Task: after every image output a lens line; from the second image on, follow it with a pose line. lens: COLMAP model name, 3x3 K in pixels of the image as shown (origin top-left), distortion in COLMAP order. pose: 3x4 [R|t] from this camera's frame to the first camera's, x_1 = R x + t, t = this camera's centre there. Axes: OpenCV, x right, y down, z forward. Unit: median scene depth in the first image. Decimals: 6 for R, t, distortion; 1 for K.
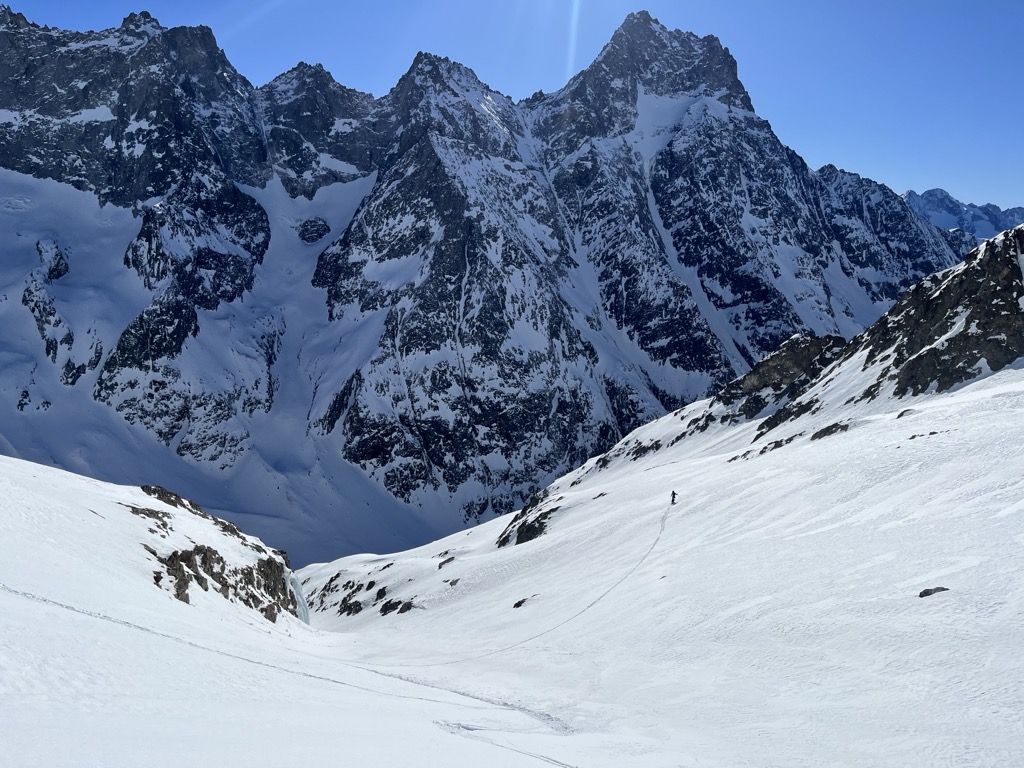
lens RADIAL K [[760.3, 0, 510.6], [0, 760.3, 386.0], [0, 0, 1]] dist [0.038531, -0.059922]
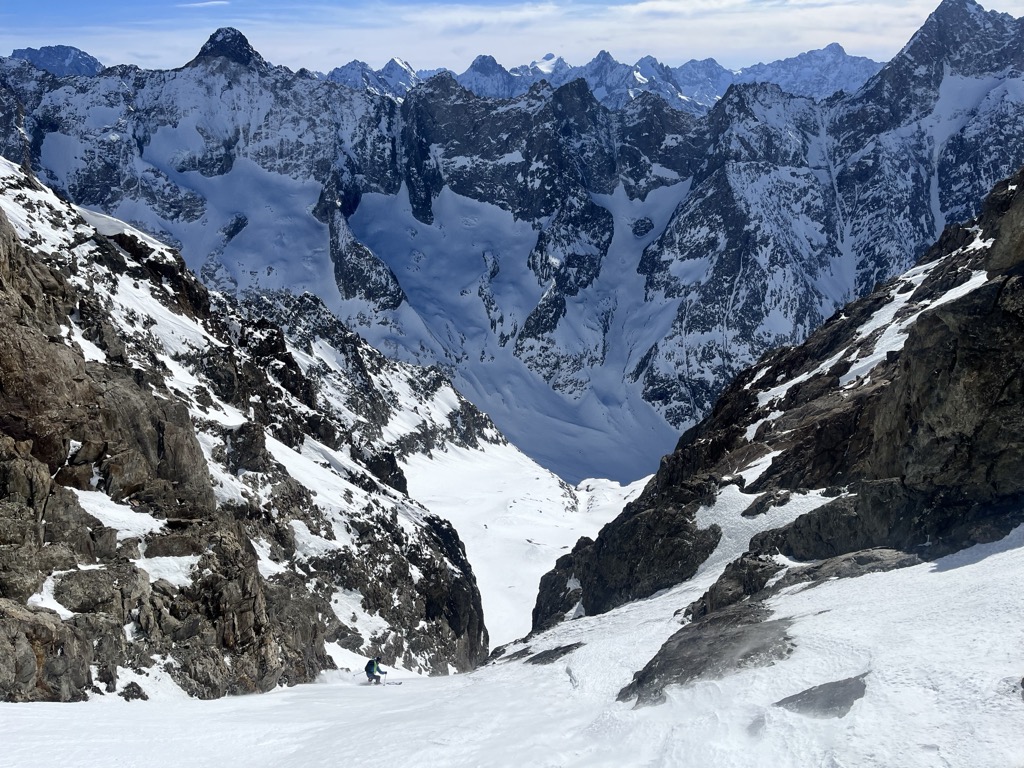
lens RADIAL K [[760.3, 0, 502.5], [0, 760.3, 381.2], [0, 0, 1]] dist [0.038531, -0.059922]
pose [[0.893378, 0.110188, -0.435586, 0.183811], [-0.030746, 0.982182, 0.185398, -0.192173], [0.448253, -0.152238, 0.880848, -0.484606]]
